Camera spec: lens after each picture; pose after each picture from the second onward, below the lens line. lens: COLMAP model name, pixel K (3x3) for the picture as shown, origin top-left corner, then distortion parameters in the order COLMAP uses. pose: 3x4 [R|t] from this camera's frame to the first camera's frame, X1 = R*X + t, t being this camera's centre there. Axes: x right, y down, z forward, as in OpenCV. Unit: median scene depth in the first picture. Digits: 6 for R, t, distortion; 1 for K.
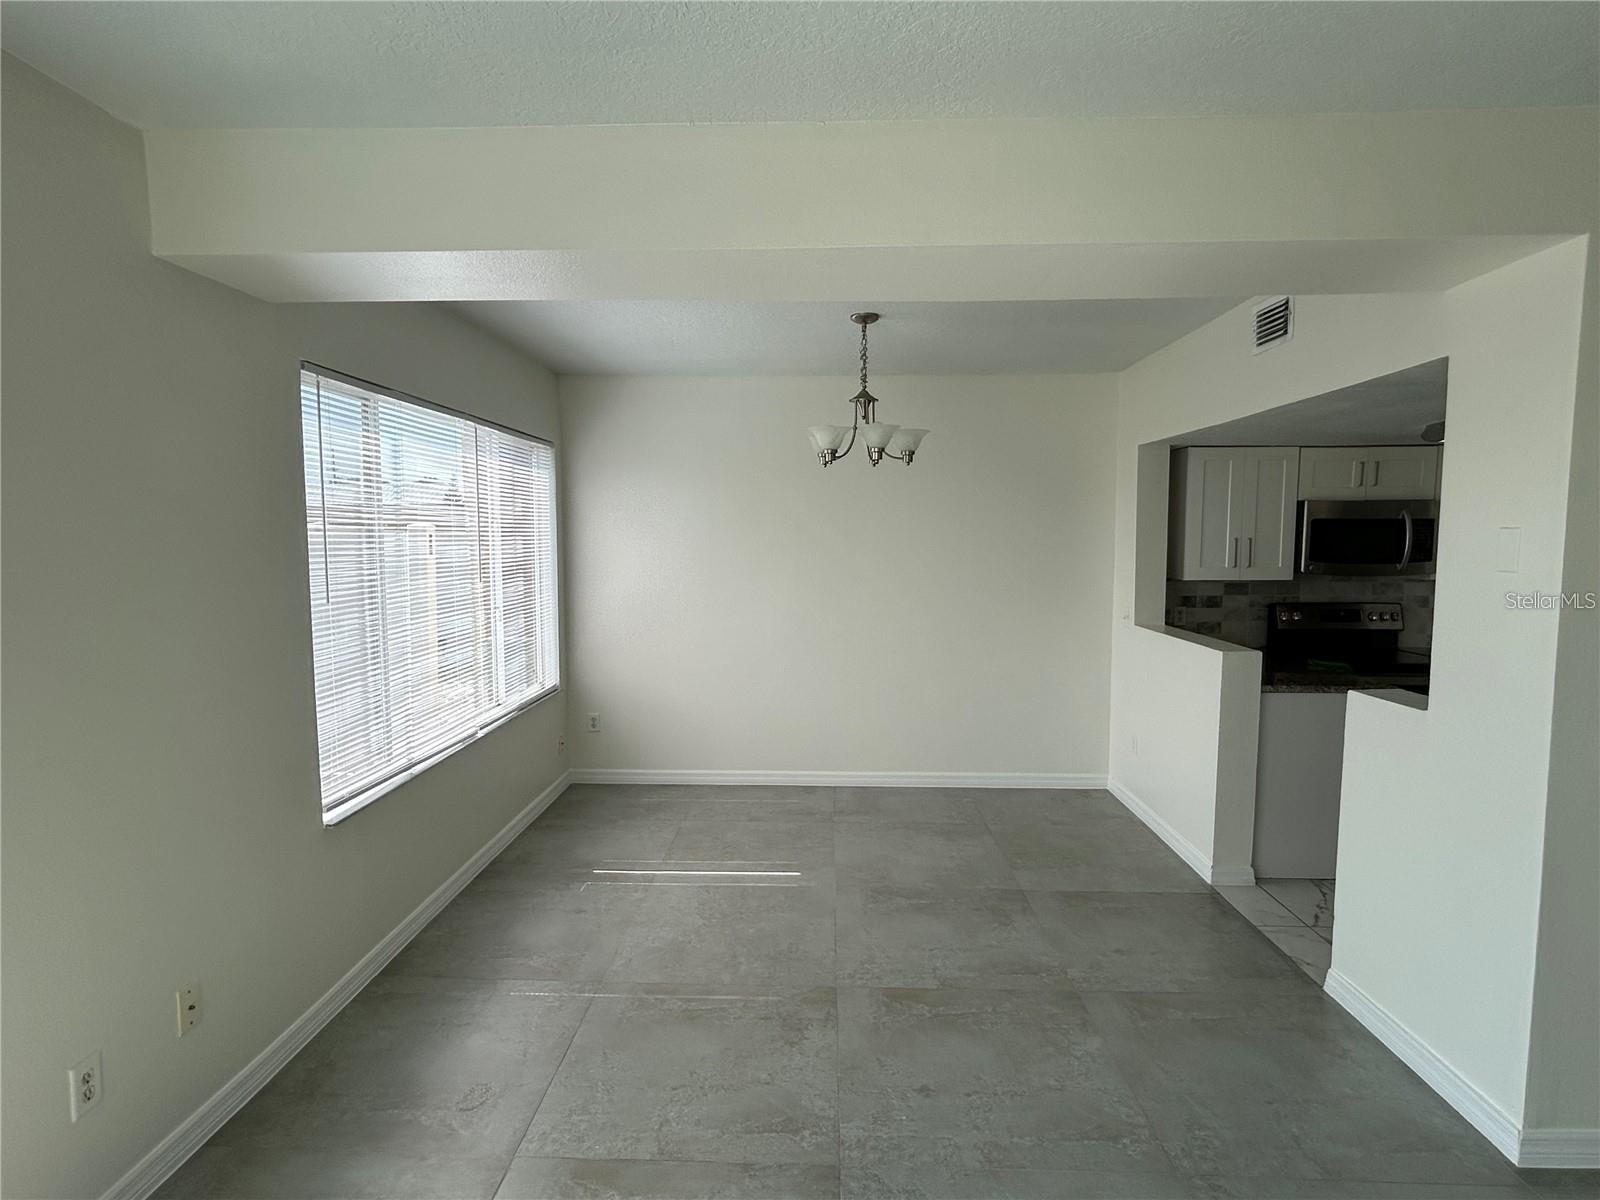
lens RADIAL K [[832.7, 0, 793.4], [0, 832.7, 601.0], [0, 0, 1]] dist [-0.004167, 0.002978]
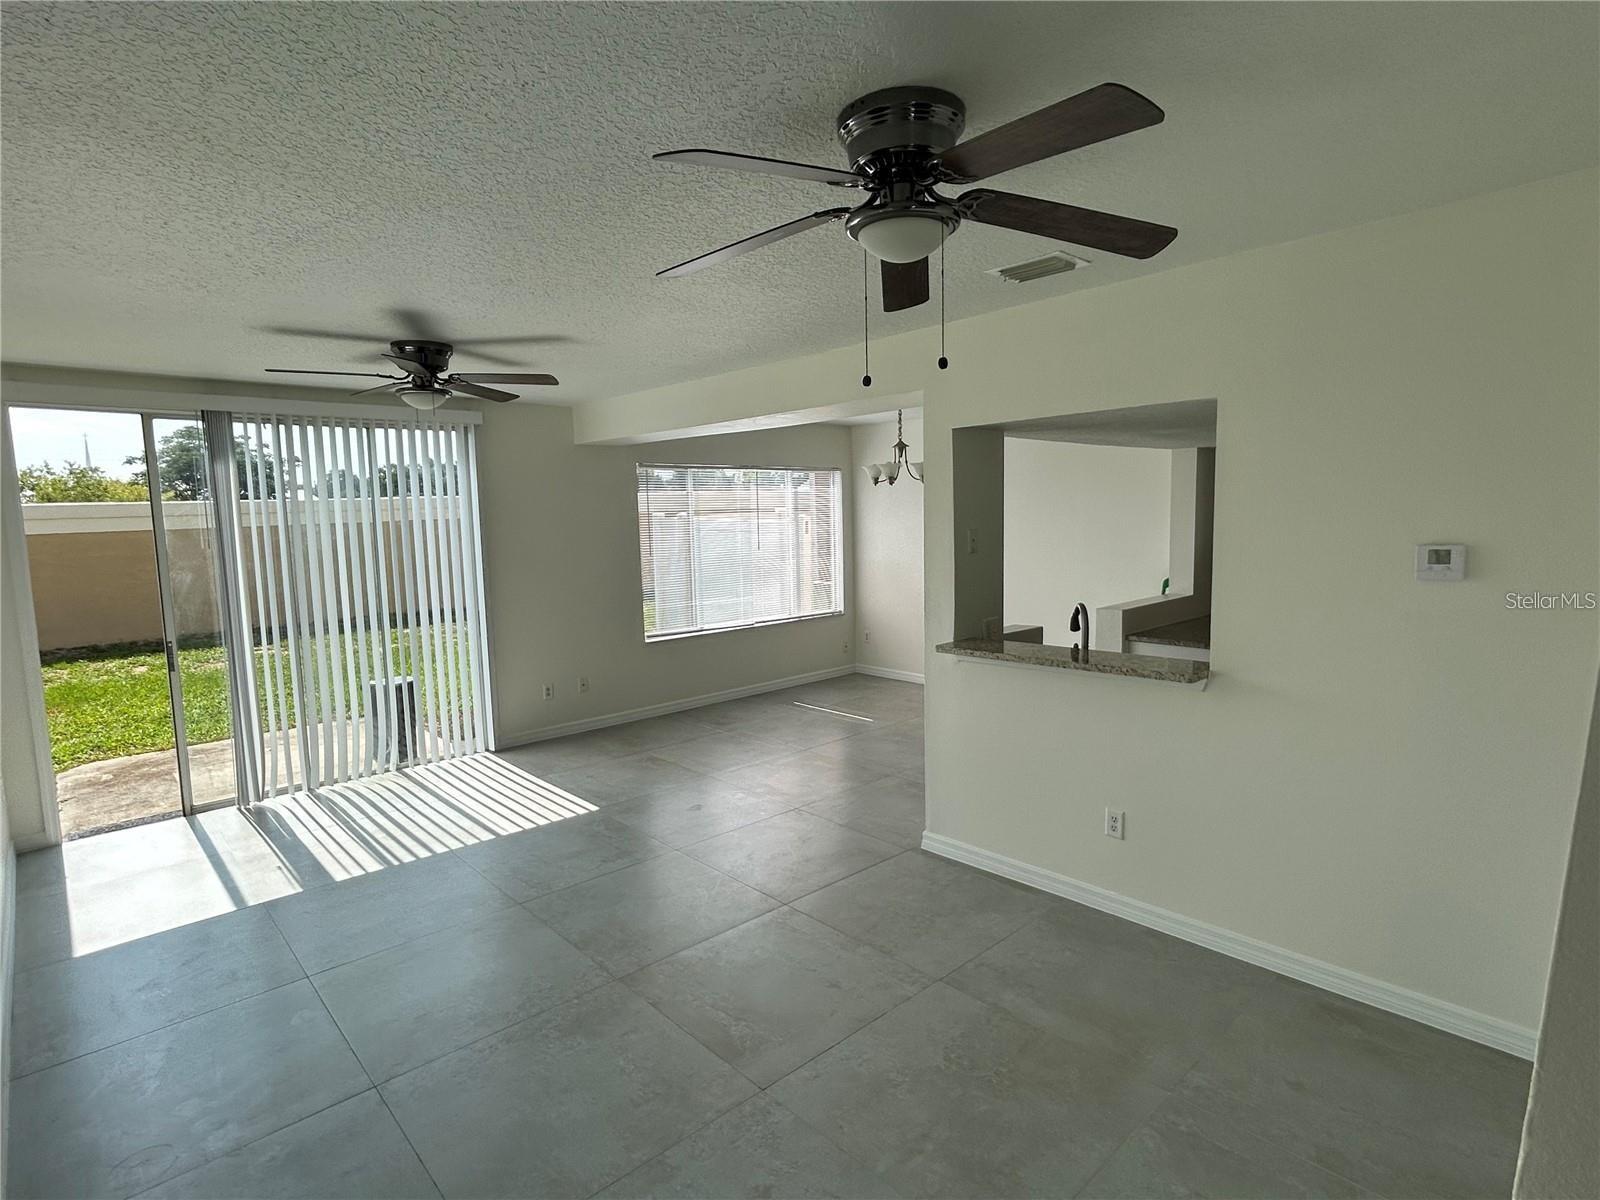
lens RADIAL K [[834.6, 0, 800.0], [0, 834.6, 600.0], [0, 0, 1]] dist [-0.001623, 0.000488]
pose [[0.705107, 0.062575, -0.706335, 1.057963], [-0.037442, 0.997995, 0.051036, -0.006448], [0.708112, -0.009540, 0.706036, -0.320359]]
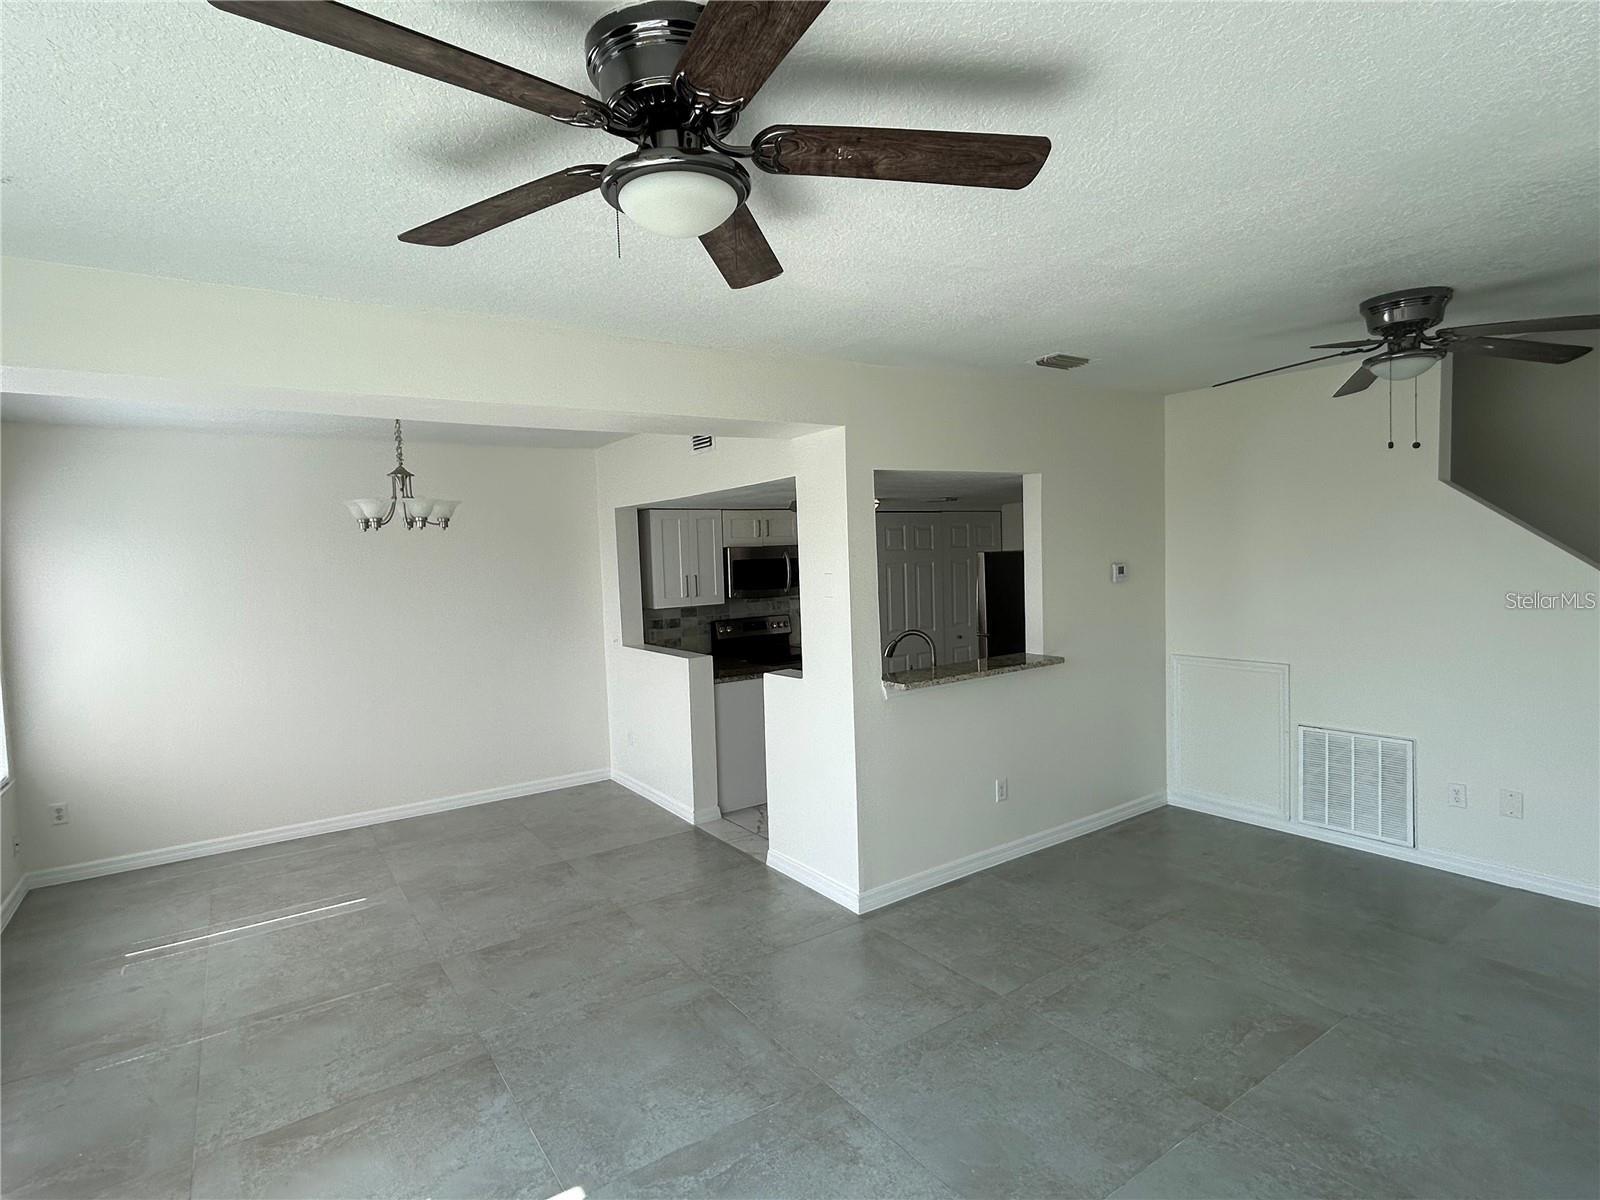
lens RADIAL K [[832.7, 0, 793.4], [0, 832.7, 601.0], [0, 0, 1]] dist [-0.004167, 0.002978]
pose [[0.804472, -0.060584, 0.590893, -0.157044], [0.081963, 0.996591, -0.009408, -0.008156], [-0.588309, 0.056000, 0.806695, -0.233017]]
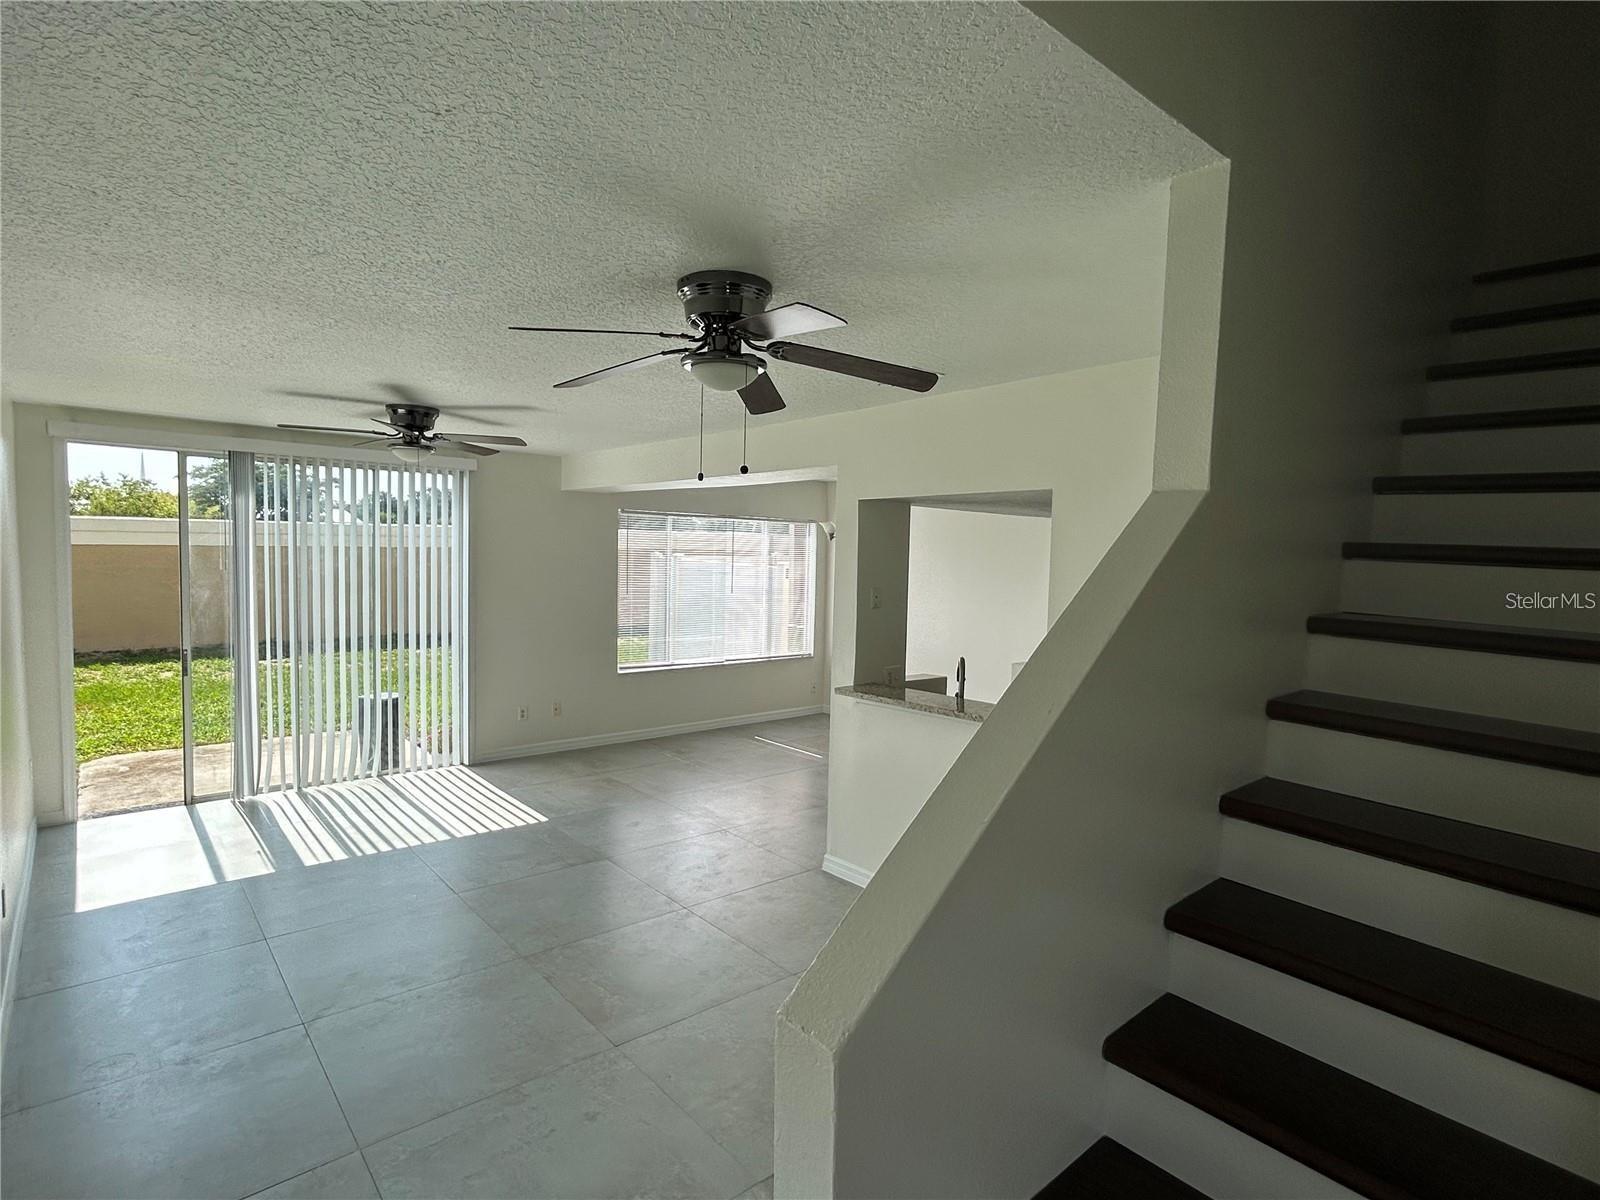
lens RADIAL K [[832.7, 0, 793.4], [0, 832.7, 601.0], [0, 0, 1]] dist [-0.004167, 0.002978]
pose [[0.677580, 0.063189, -0.732729, 1.242837], [-0.087016, 0.996192, 0.005443, -0.024835], [0.730283, 0.060071, 0.680499, -0.320839]]
